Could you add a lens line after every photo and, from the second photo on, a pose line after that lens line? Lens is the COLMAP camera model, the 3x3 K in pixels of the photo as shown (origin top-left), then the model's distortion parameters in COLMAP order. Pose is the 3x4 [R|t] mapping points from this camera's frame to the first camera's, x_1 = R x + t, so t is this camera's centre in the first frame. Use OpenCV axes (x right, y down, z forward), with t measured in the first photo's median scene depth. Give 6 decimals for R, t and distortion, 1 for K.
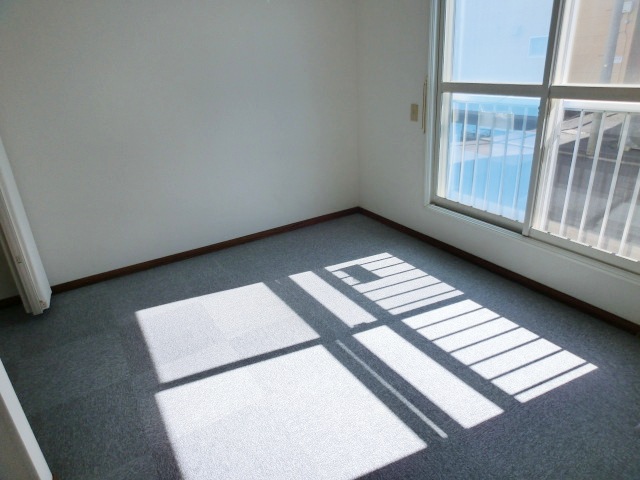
lens RADIAL K [[403.9, 0, 320.0], [0, 403.9, 240.0], [0, 0, 1]] dist [-0.088046, 0.004824]
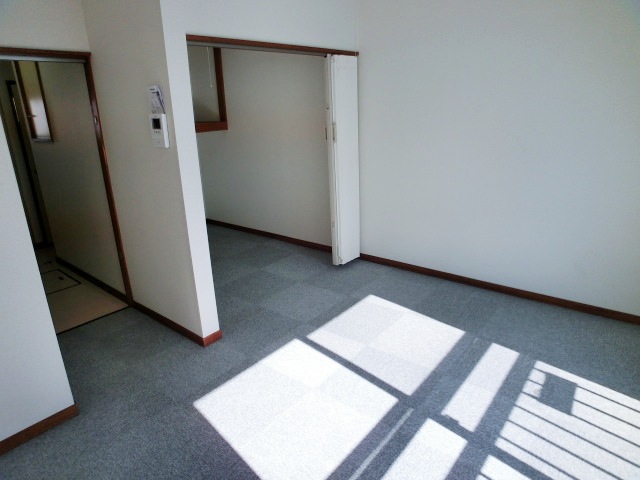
lens RADIAL K [[403.9, 0, 320.0], [0, 403.9, 240.0], [0, 0, 1]] dist [-0.088046, 0.004824]
pose [[0.324872, 0.326544, -0.887596, 0.561685], [-0.351192, 0.913051, 0.207368, -0.185128], [0.878136, 0.244348, 0.411305, 0.308176]]
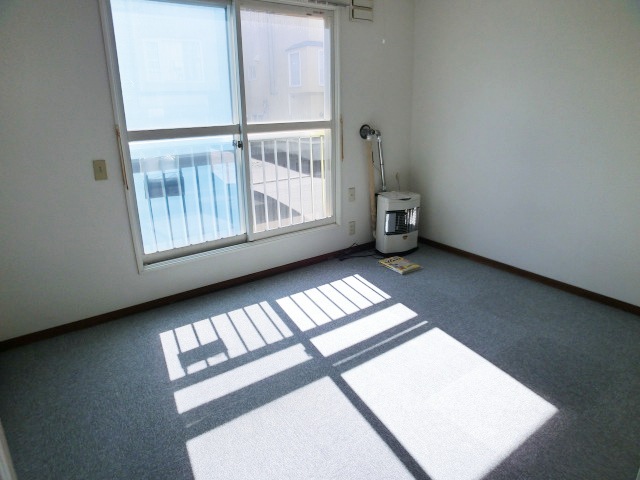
lens RADIAL K [[403.9, 0, 320.0], [0, 403.9, 240.0], [0, 0, 1]] dist [-0.088046, 0.004824]
pose [[-0.078782, -0.260925, 0.962139, -0.740990], [0.407672, 0.872314, 0.269947, -0.276487], [-0.909724, 0.413504, 0.037649, 0.750533]]
